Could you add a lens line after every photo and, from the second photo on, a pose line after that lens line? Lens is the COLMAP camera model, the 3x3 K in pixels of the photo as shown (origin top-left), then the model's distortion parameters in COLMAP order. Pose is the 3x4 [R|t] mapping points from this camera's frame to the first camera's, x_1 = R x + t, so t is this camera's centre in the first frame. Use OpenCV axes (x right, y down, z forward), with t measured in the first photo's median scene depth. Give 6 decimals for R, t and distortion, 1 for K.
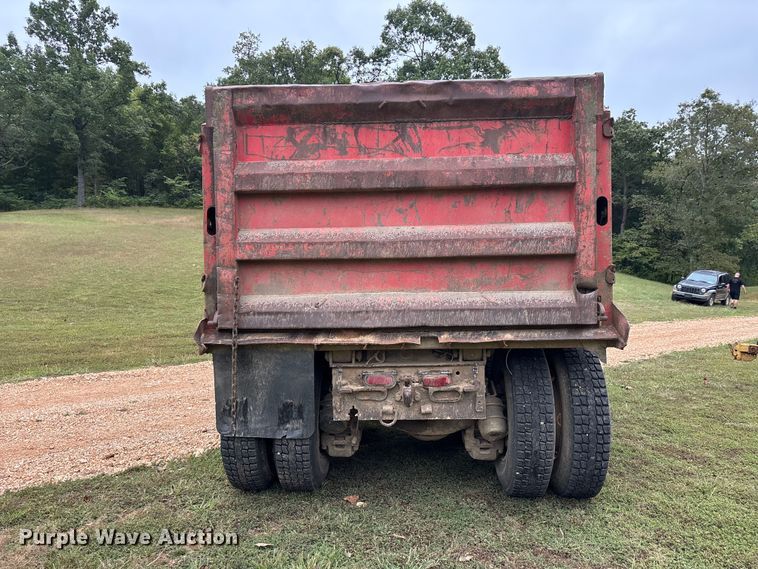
lens RADIAL K [[568.7, 0, 384.0], [0, 568.7, 288.6], [0, 0, 1]] dist [0.074166, -0.087213]
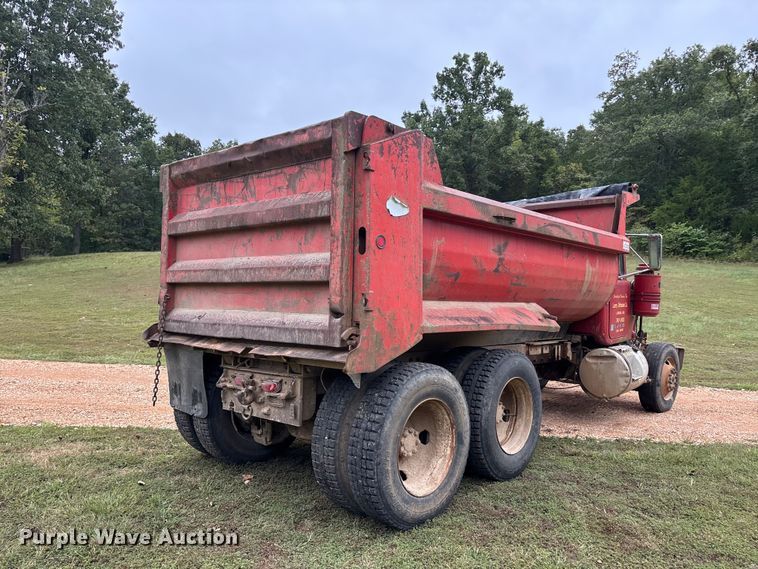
lens RADIAL K [[565.1, 0, 376.9], [0, 565.1, 291.1], [0, 0, 1]] dist [0.070587, -0.093256]
pose [[0.779185, 0.021569, -0.626423, 0.052889], [-0.048193, 0.998511, -0.025565, -0.000937], [0.624939, 0.050109, 0.779064, 0.011241]]
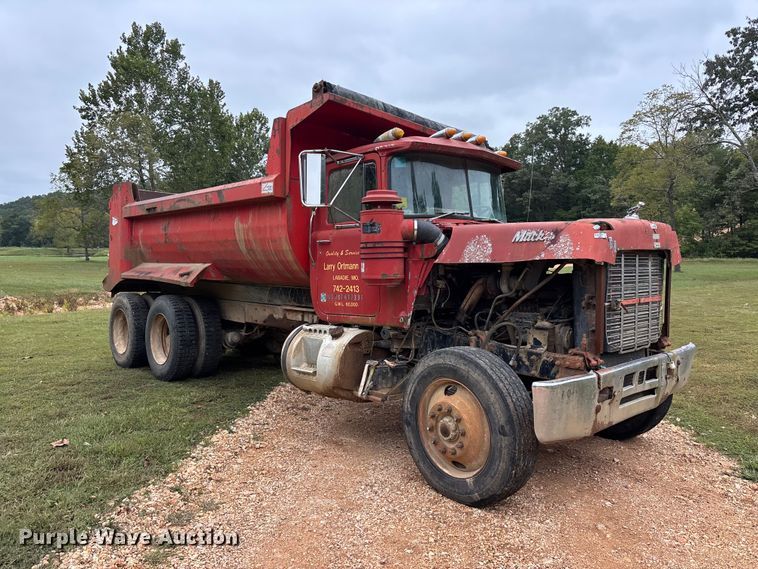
lens RADIAL K [[568.7, 0, 384.0], [0, 568.7, 288.6], [0, 0, 1]] dist [0.074166, -0.087213]
pose [[-0.690631, 0.022372, -0.722861, 0.069906], [-0.029231, 0.997841, 0.058810, -0.004868], [0.722616, 0.061746, -0.688487, 0.183051]]
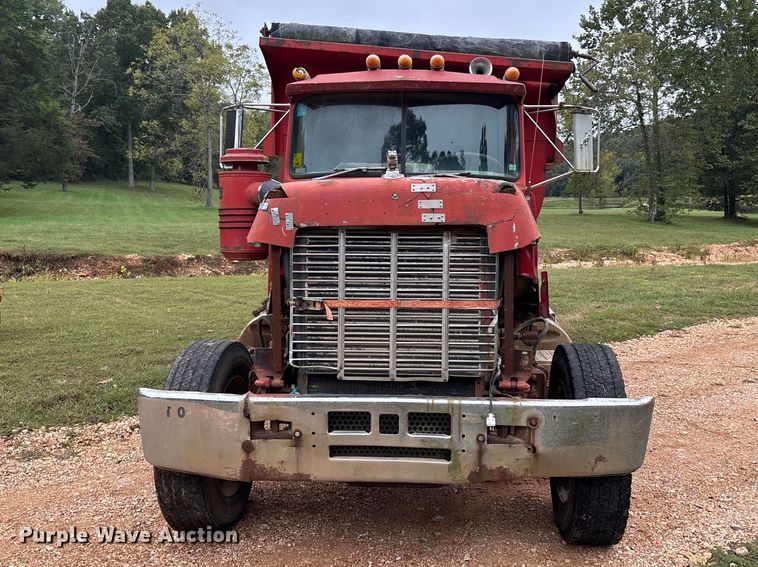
lens RADIAL K [[723.2, 0, 379.2], [0, 723.2, 247.3], [0, 0, 1]] dist [0.140304, -0.264705]
pose [[-0.999836, -0.018075, -0.001288, 0.008946], [-0.018121, 0.996771, 0.078219, -0.008478], [-0.000130, 0.078230, -0.996935, 0.209486]]
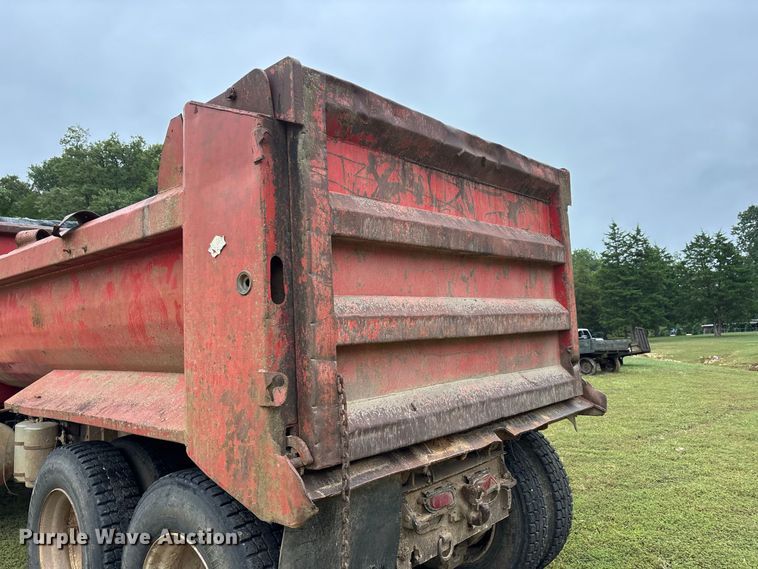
lens RADIAL K [[573.8, 0, 366.4], [0, 573.8, 285.4], [0, 0, 1]] dist [0.081738, -0.101708]
pose [[0.642024, 0.046823, 0.765254, -0.035950], [0.055578, 0.992665, -0.107366, -0.002359], [-0.764668, 0.111462, 0.634712, 0.029540]]
